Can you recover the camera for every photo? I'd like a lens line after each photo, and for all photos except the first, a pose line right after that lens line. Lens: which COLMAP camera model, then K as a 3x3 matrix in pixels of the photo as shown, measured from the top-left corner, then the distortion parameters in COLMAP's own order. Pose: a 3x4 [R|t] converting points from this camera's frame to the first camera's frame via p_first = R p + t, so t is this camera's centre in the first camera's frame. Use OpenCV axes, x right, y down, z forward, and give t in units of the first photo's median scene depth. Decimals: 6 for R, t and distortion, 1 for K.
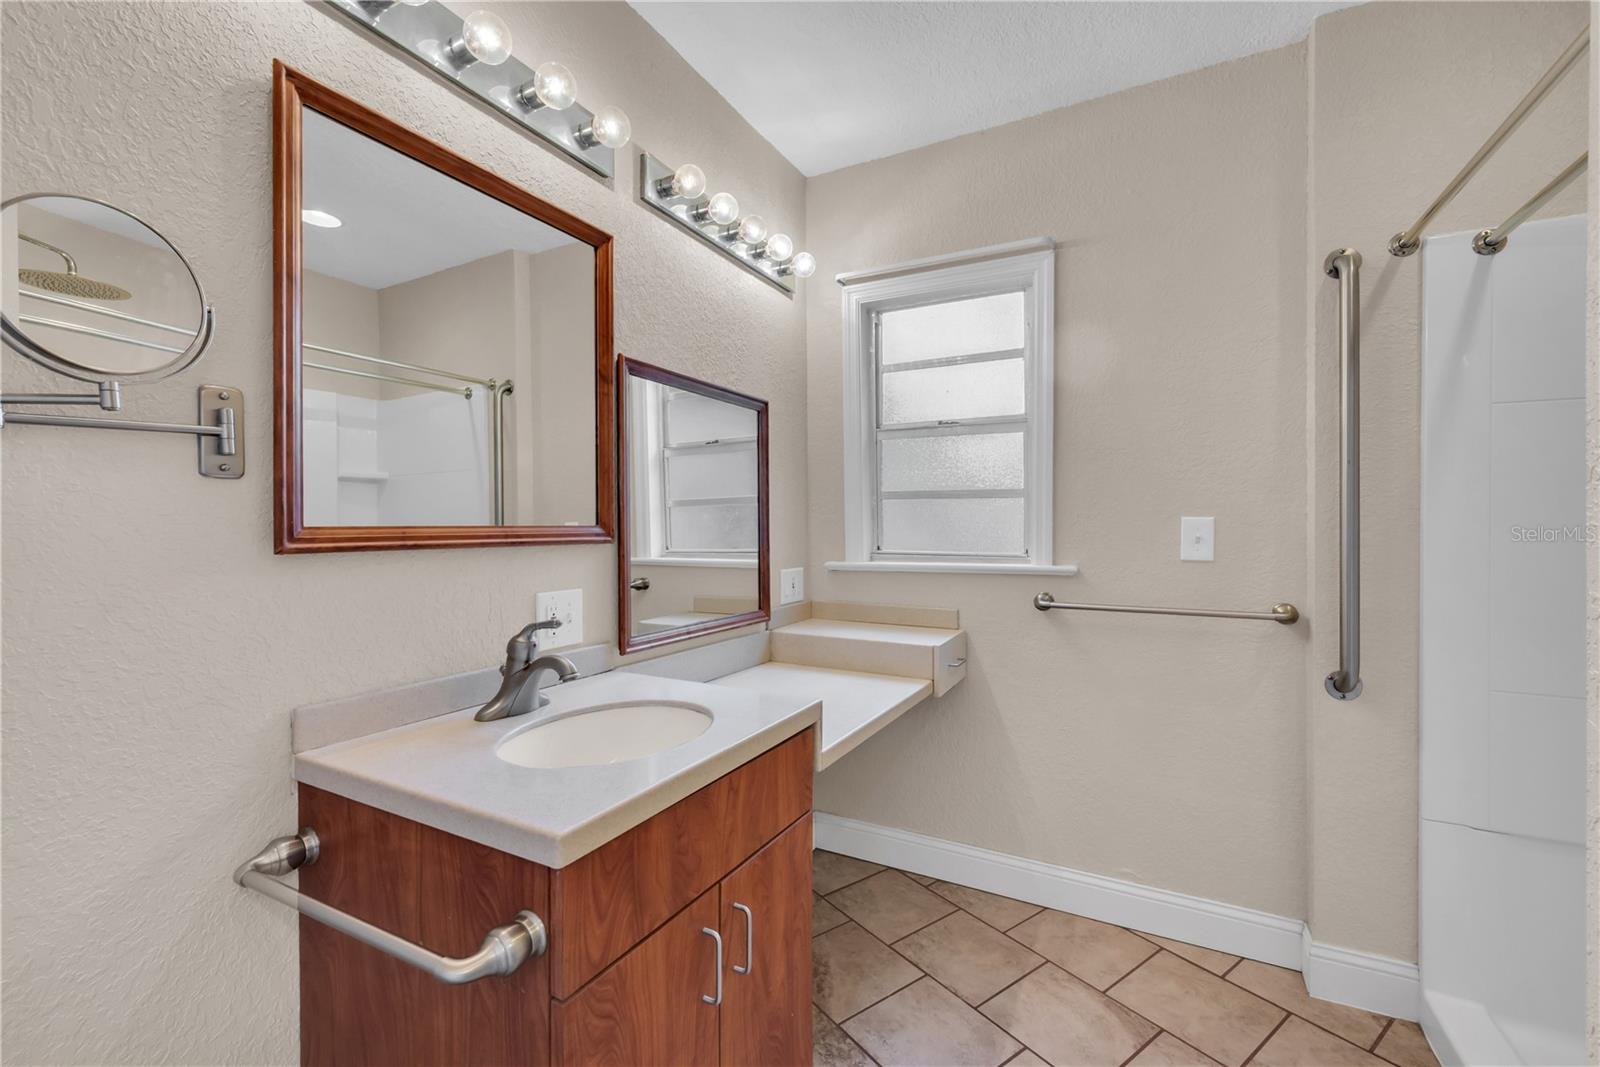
lens RADIAL K [[670.4, 0, 801.6], [0, 670.4, 528.6], [0, 0, 1]] dist [-0.000151, 0.000041]
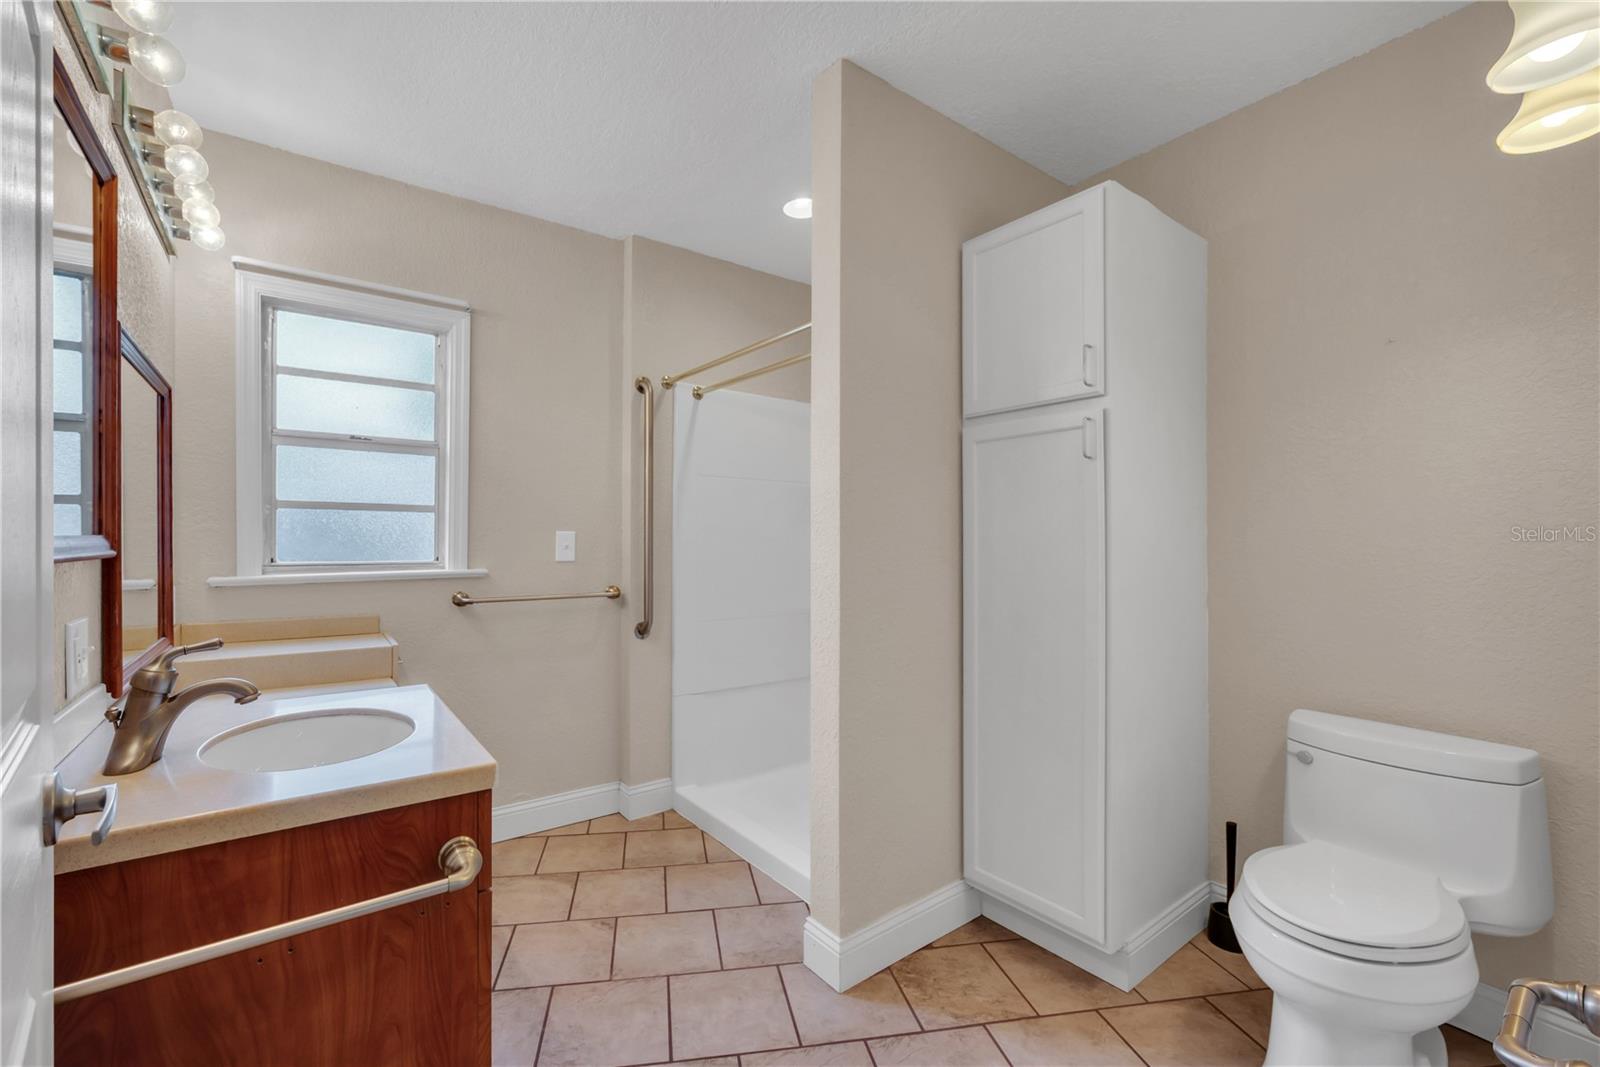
lens RADIAL K [[665.1, 0, 769.4], [0, 665.1, 537.7], [0, 0, 1]] dist [0.000818, -0.000074]
pose [[0.442412, 0.002271, 0.896809, -0.514216], [0.000528, 0.999996, -0.002793, 0.000829], [-0.896812, 0.001709, 0.442409, -0.038637]]
